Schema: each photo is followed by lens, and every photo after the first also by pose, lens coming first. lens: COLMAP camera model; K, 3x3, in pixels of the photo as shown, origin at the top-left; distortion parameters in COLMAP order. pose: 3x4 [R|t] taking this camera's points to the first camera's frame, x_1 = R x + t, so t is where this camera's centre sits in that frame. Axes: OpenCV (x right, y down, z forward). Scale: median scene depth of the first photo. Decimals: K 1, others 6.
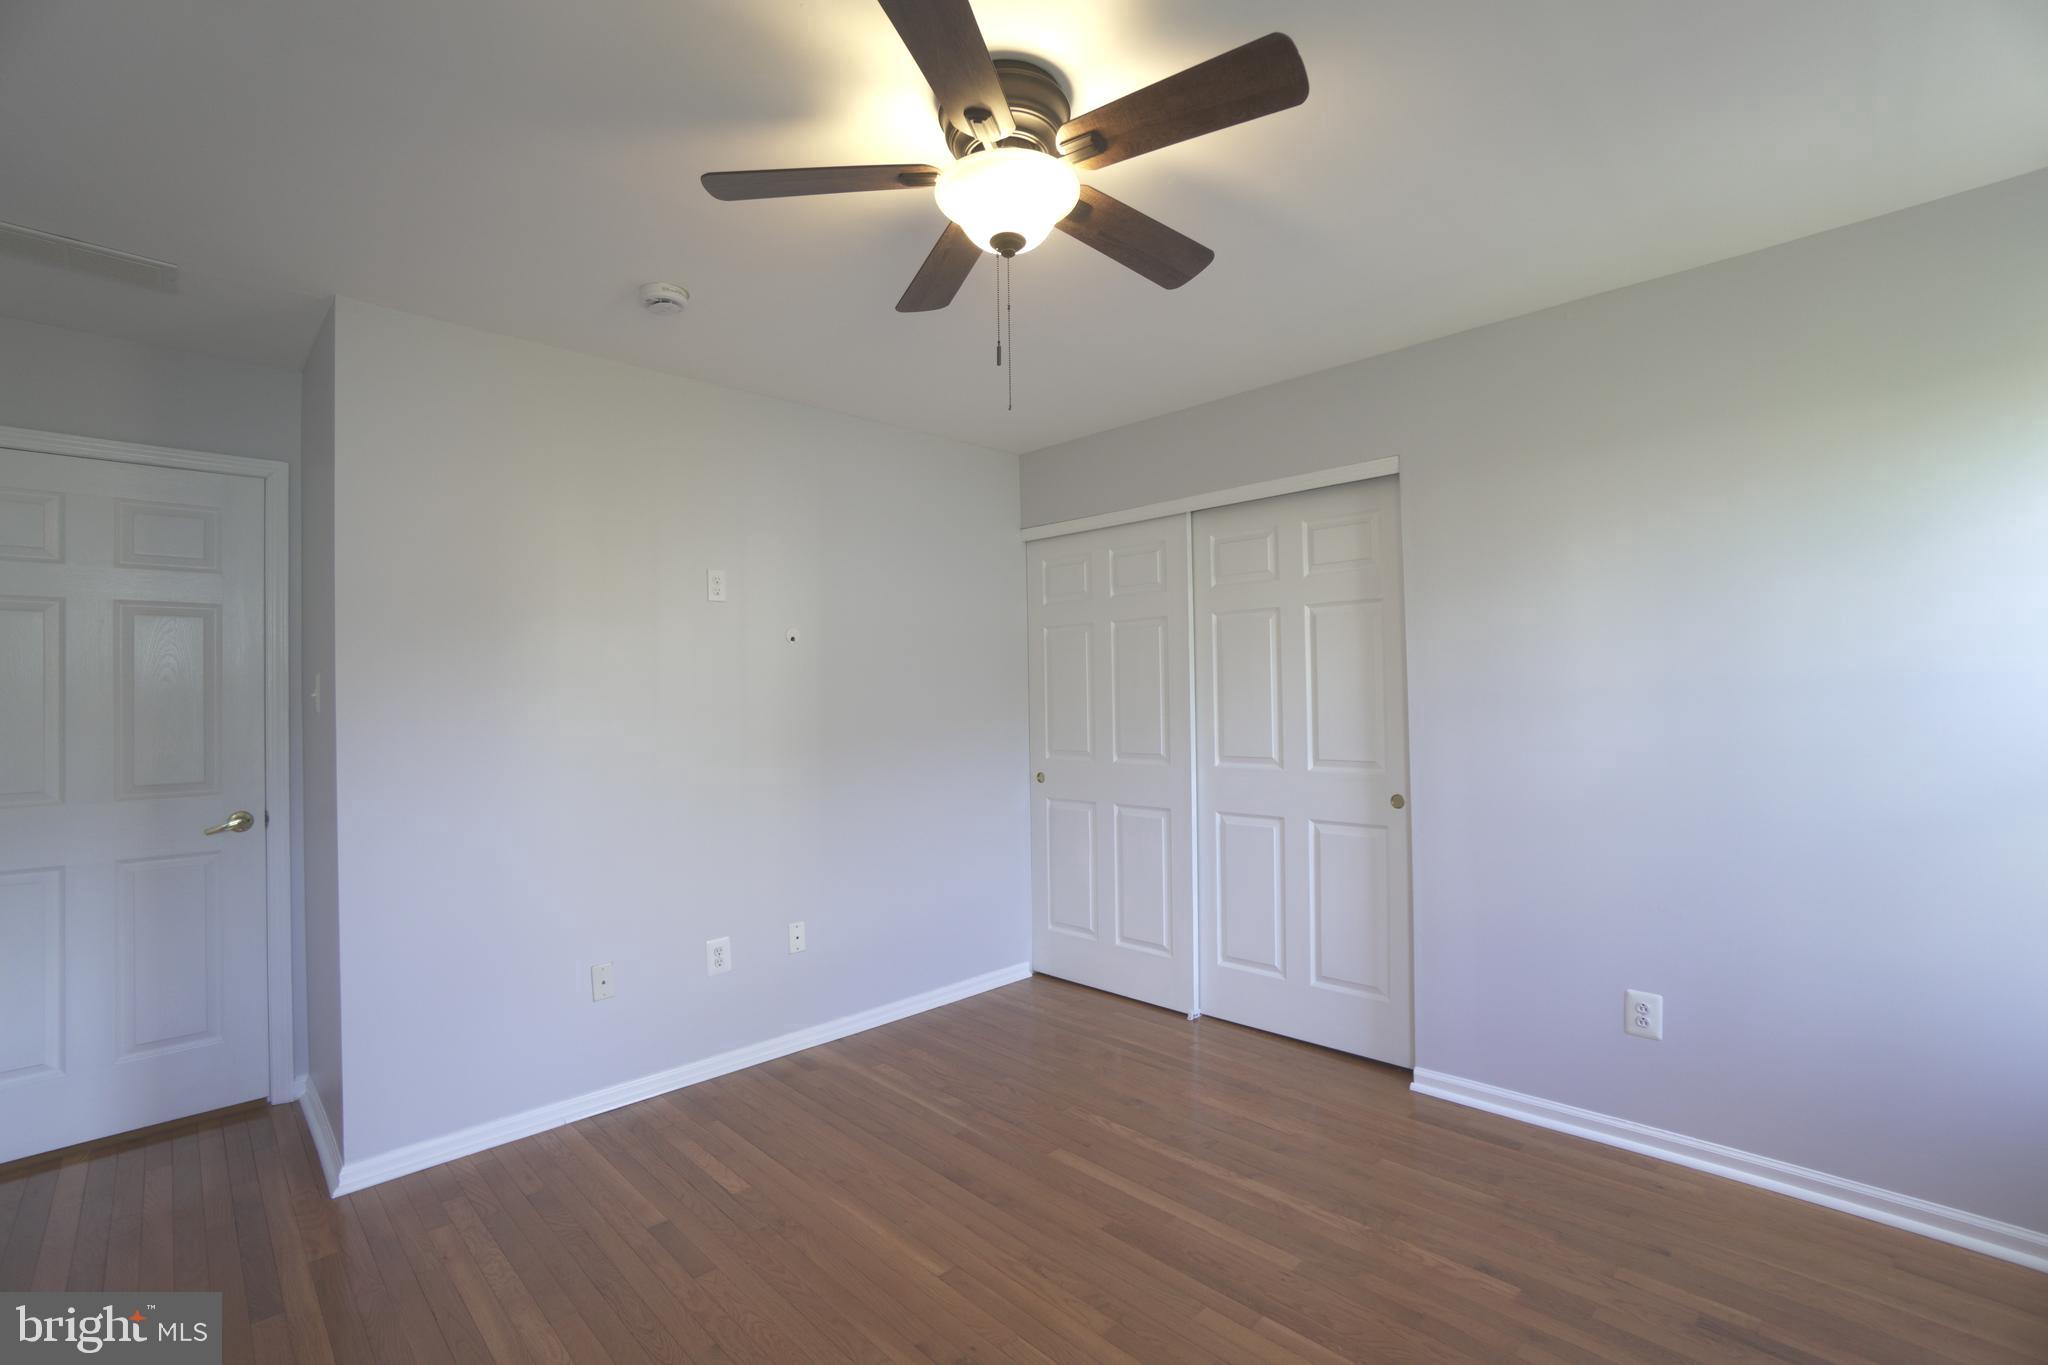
lens RADIAL K [[907.1, 0, 1007.2], [0, 907.1, 680.9], [0, 0, 1]] dist [-0.060375, 0.020159]
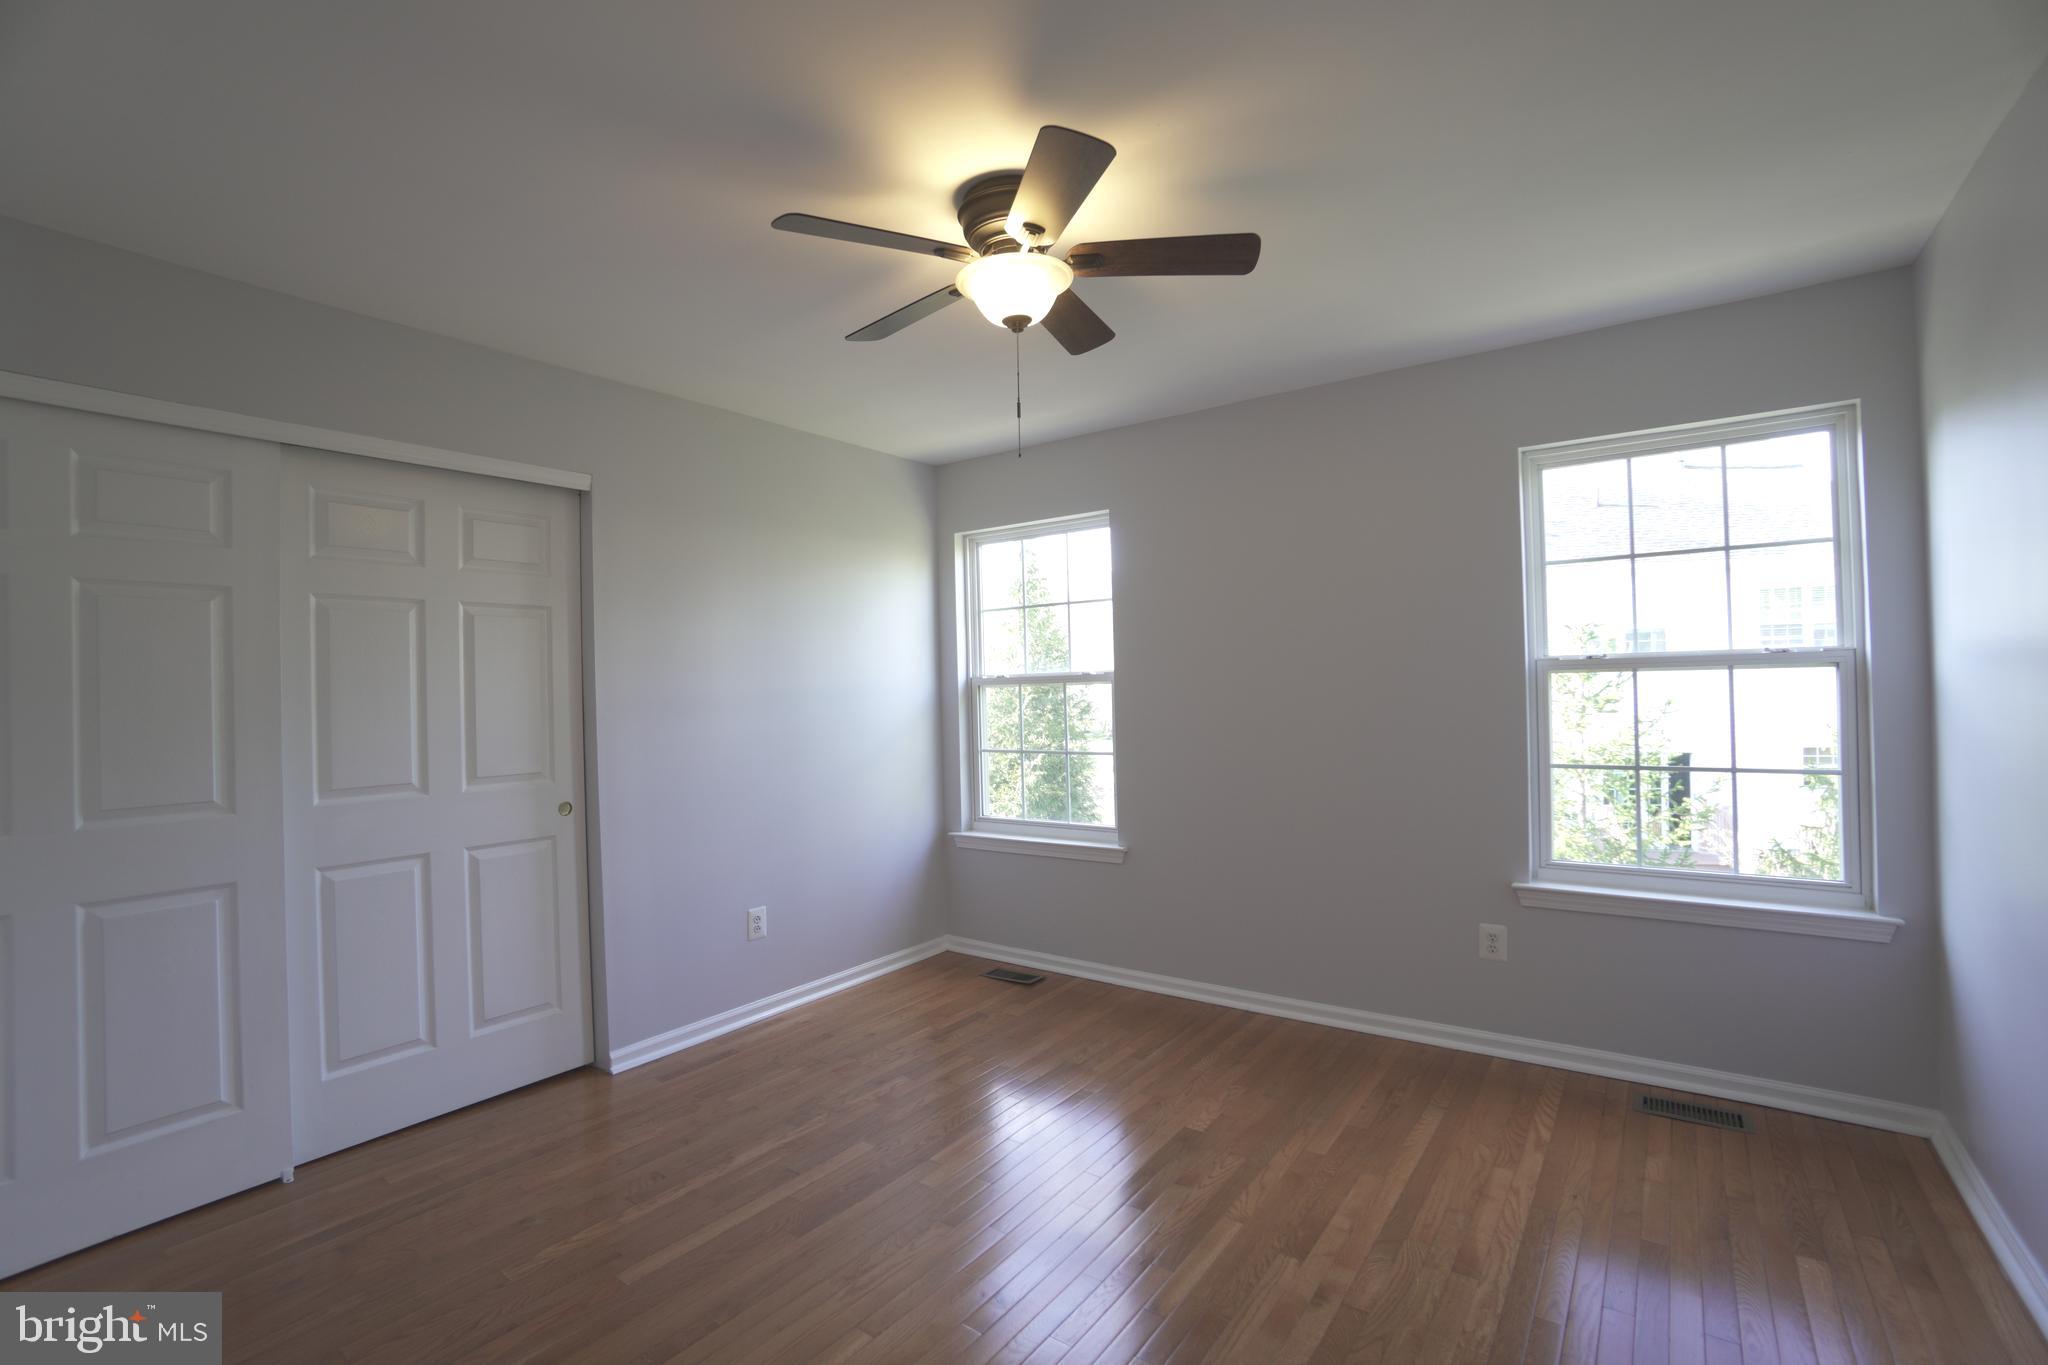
lens RADIAL K [[907.1, 0, 1024.9], [0, 907.1, 687.2], [0, 0, 1]] dist [-0.060375, 0.020159]
pose [[-0.170614, 0.027297, 0.984960, -0.614591], [0.013089, 0.999591, -0.025435, 0.027742], [-0.985251, 0.008552, -0.170901, 0.619370]]
